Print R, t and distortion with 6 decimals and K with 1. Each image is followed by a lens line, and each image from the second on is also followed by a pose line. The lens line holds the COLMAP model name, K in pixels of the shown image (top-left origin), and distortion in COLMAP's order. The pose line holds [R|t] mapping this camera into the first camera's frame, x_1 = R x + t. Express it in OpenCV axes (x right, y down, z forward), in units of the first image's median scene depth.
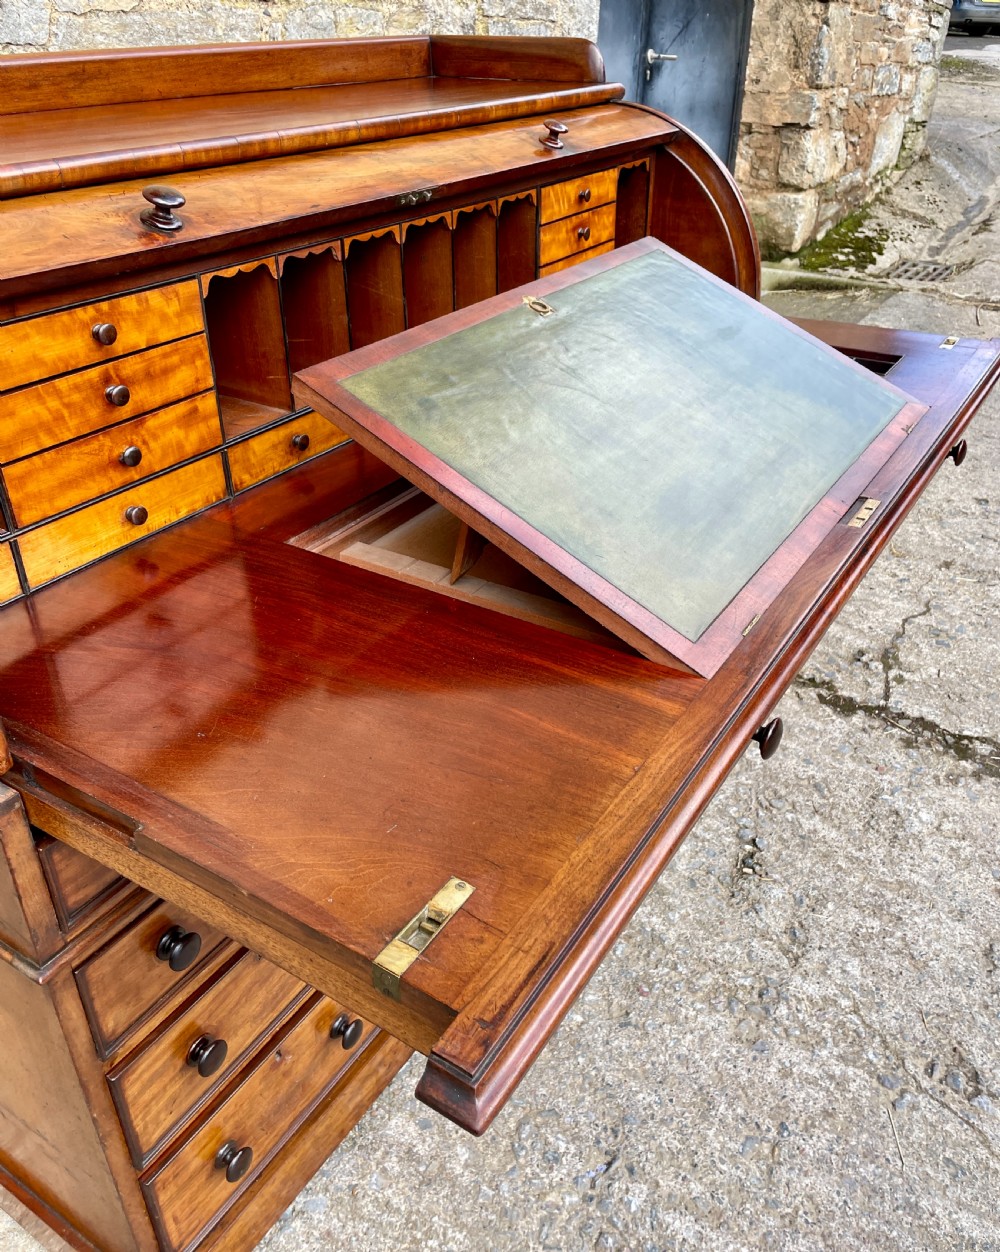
lens RADIAL K [[1022.2, 0, 502.0], [0, 1022.2, 603.3], [0, 0, 1]] dist [0.076208, -0.109140]
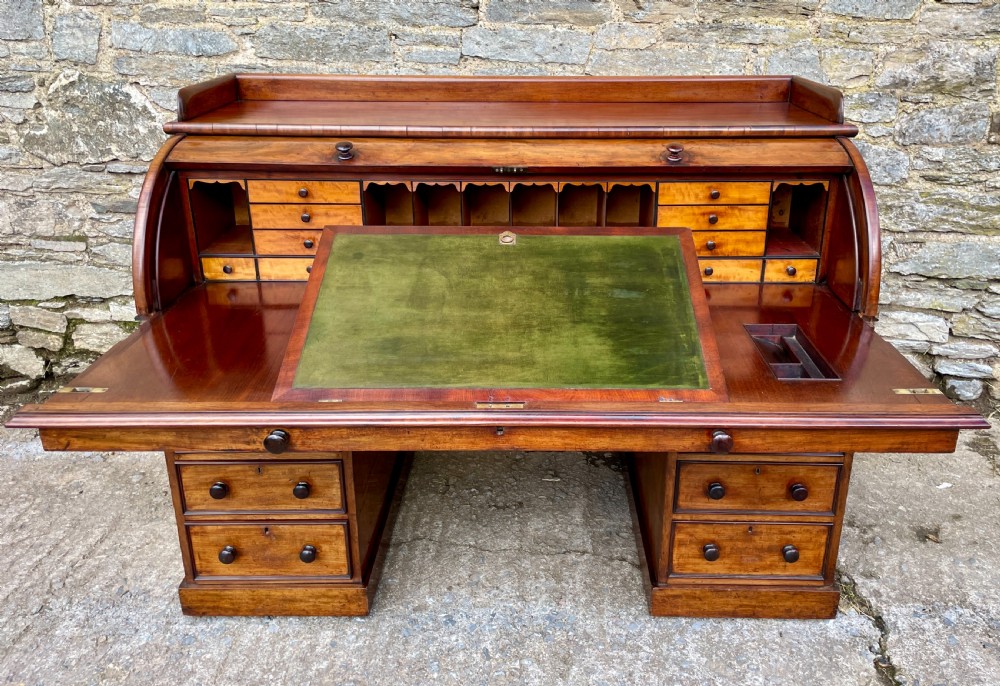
lens RADIAL K [[814.4, 0, 526.5], [0, 814.4, 297.7], [0, 0, 1]] dist [0.053470, -0.047549]
pose [[0.529689, 0.304684, -0.791579, 0.941264], [-0.429558, 0.901084, 0.059392, -0.237144], [0.731375, 0.308570, 0.608174, 0.177355]]
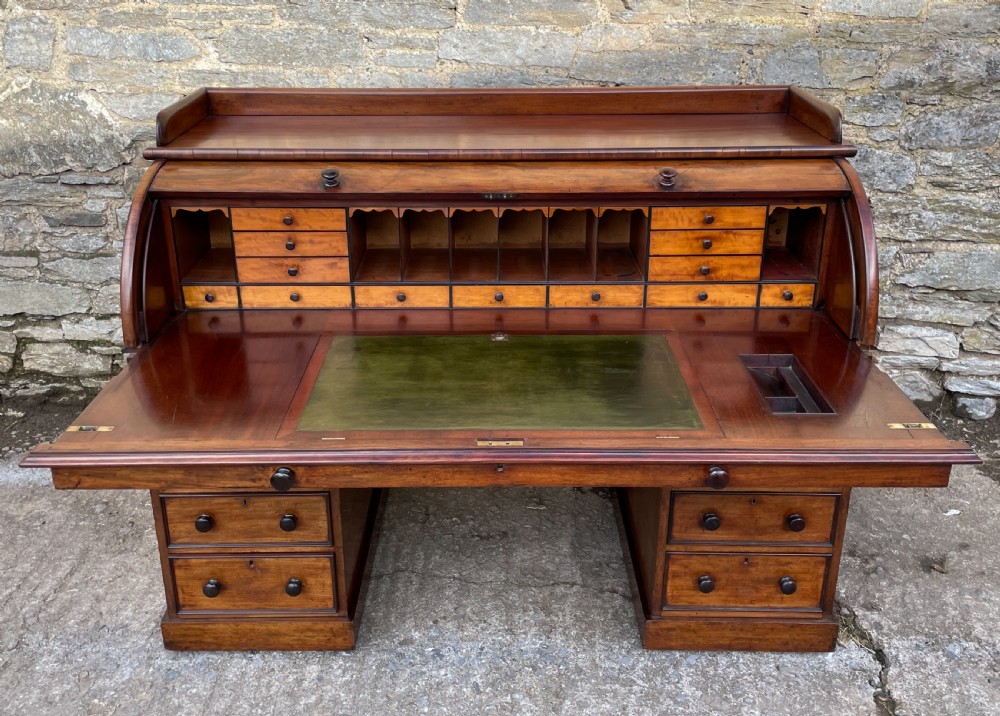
lens RADIAL K [[941.9, 0, 480.4], [0, 941.9, 304.1], [0, 0, 1]] dist [0.040894, 0.000000]
pose [[0.525864, 0.314298, -0.790369, 1.026879], [-0.423524, 0.902595, 0.077138, -0.277196], [0.737627, 0.294177, 0.607755, 0.034315]]
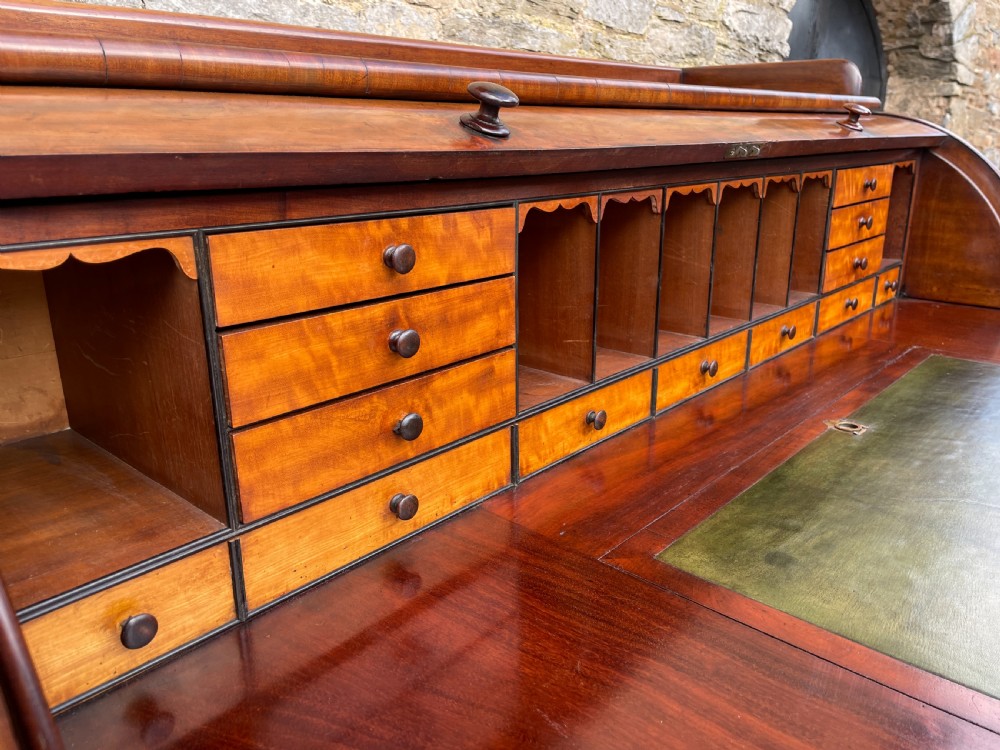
lens RADIAL K [[772.4, 0, 513.3], [0, 772.4, 366.1], [0, 0, 1]] dist [0.060137, -0.079788]
pose [[0.987074, 0.047440, -0.153082, -0.137145], [-0.081446, 0.971132, -0.224207, -0.045041], [0.138026, 0.233777, 0.962443, 0.316929]]
